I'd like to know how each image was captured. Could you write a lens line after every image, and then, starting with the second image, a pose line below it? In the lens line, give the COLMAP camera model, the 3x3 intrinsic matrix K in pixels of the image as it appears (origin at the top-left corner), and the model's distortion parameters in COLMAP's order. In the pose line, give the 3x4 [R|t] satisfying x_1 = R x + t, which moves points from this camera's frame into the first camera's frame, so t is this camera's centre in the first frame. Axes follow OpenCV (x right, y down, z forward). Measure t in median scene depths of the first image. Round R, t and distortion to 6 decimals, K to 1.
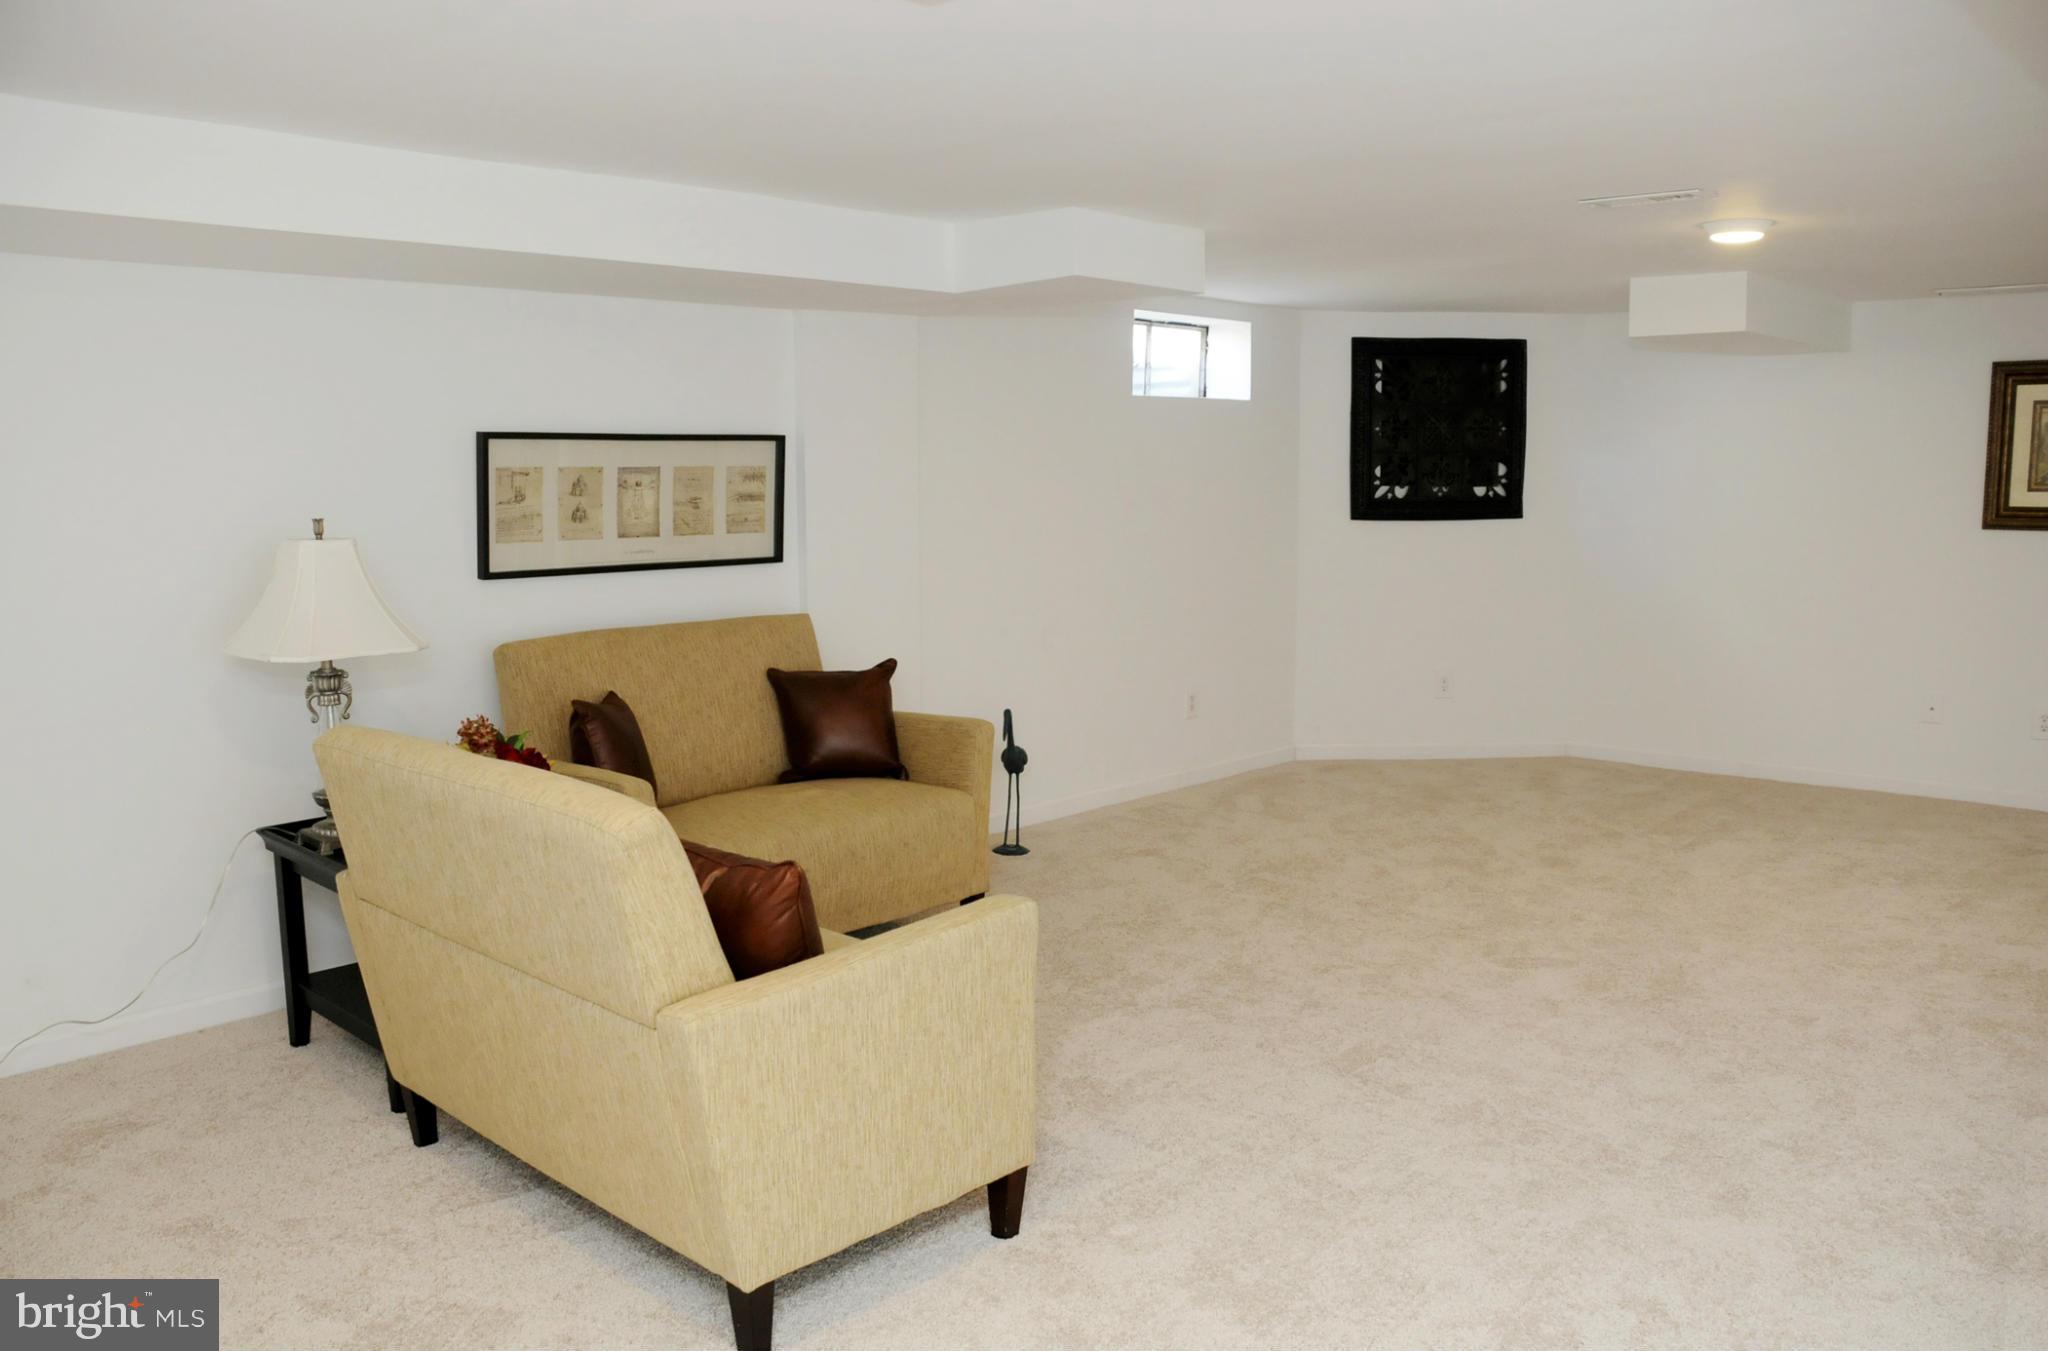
lens RADIAL K [[1590.2, 0, 1035.1], [0, 1590.2, 685.9], [0, 0, 1]] dist [-0.153006, 0.098502]
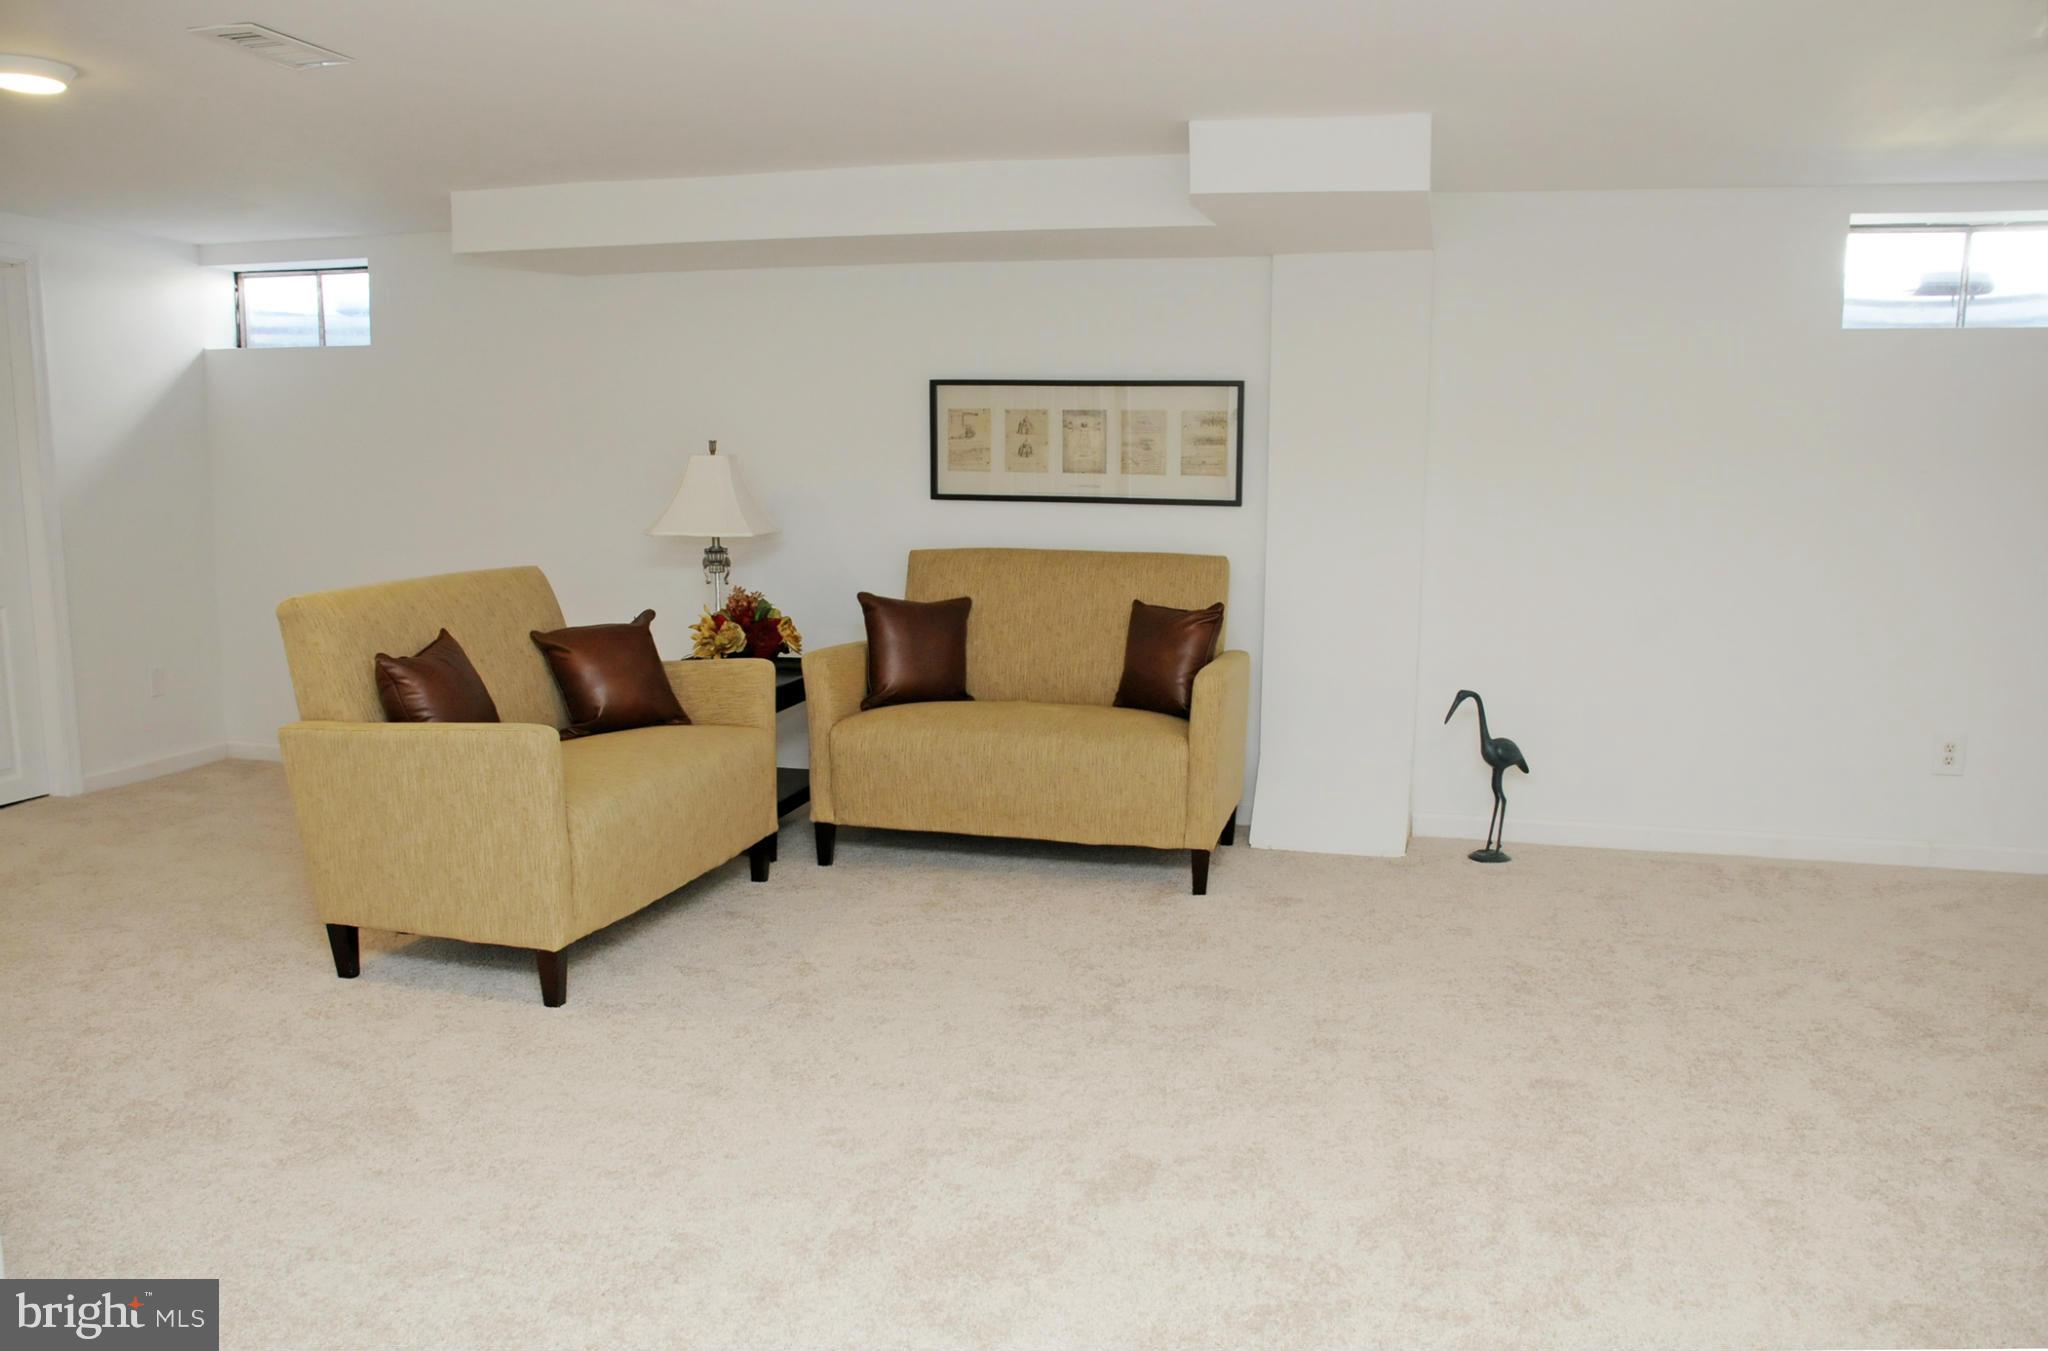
lens RADIAL K [[1590.2, 0, 1036.4], [0, 1590.2, 677.4], [0, 0, 1]] dist [-0.153006, 0.098502]
pose [[0.458106, 0.124227, -0.880174, 0.766056], [-0.133808, 0.988541, 0.069878, -0.026190], [0.878769, 0.085762, 0.469479, 0.470654]]
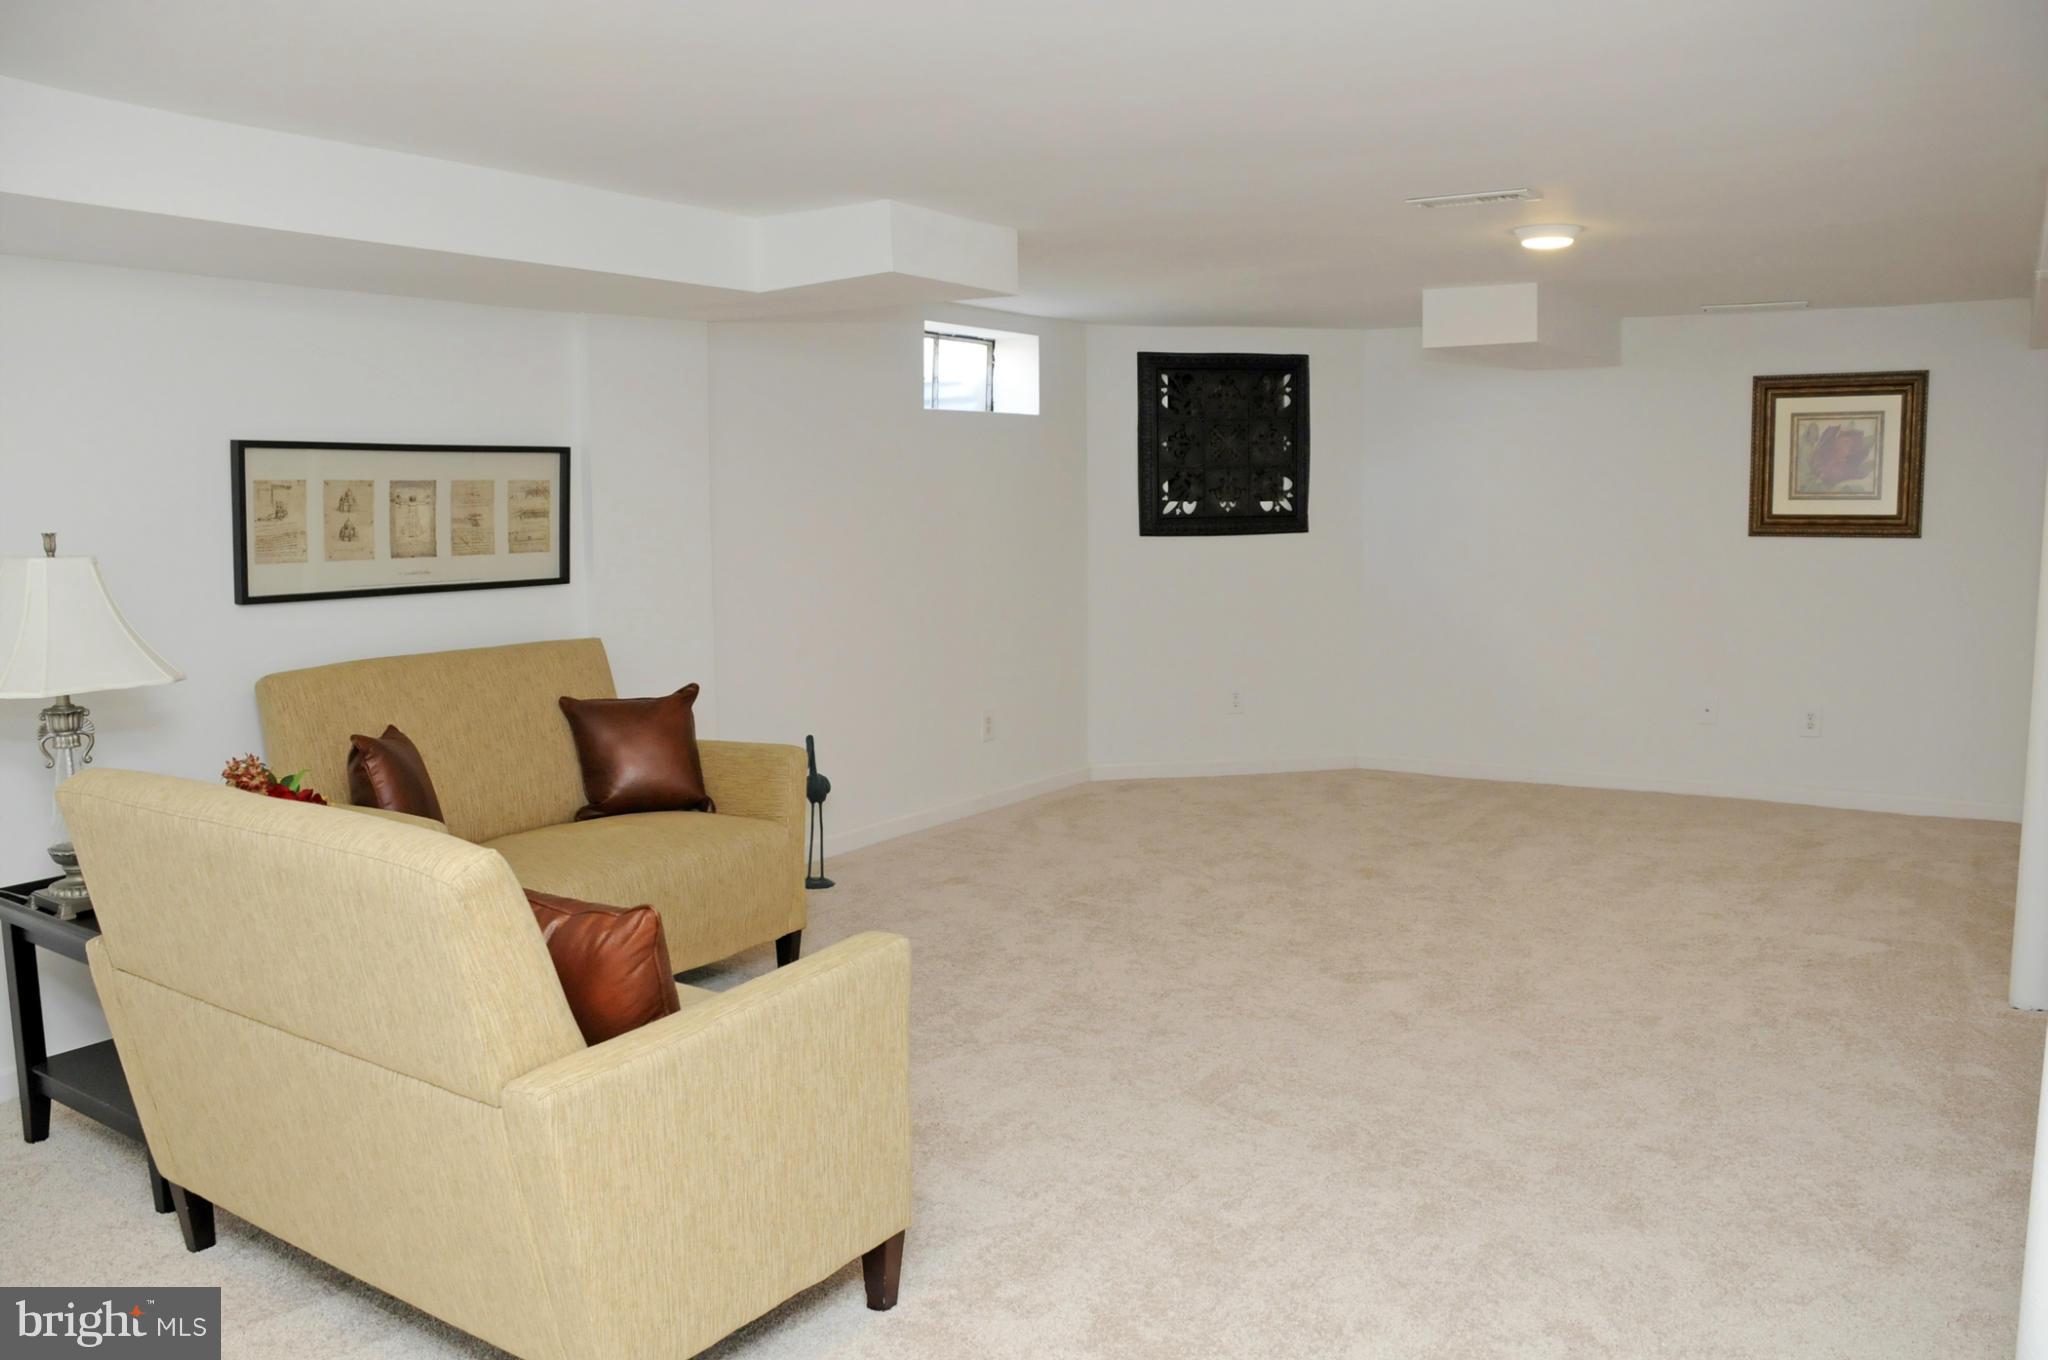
lens RADIAL K [[1575.5, 0, 1025.3], [0, 1575.5, 695.1], [0, 0, 1]] dist [-0.151660, 0.097190]
pose [[0.987597, -0.024744, 0.155051, -0.042604], [0.026777, 0.999580, -0.011041, 0.005368], [-0.154713, 0.015056, 0.987845, 0.062281]]
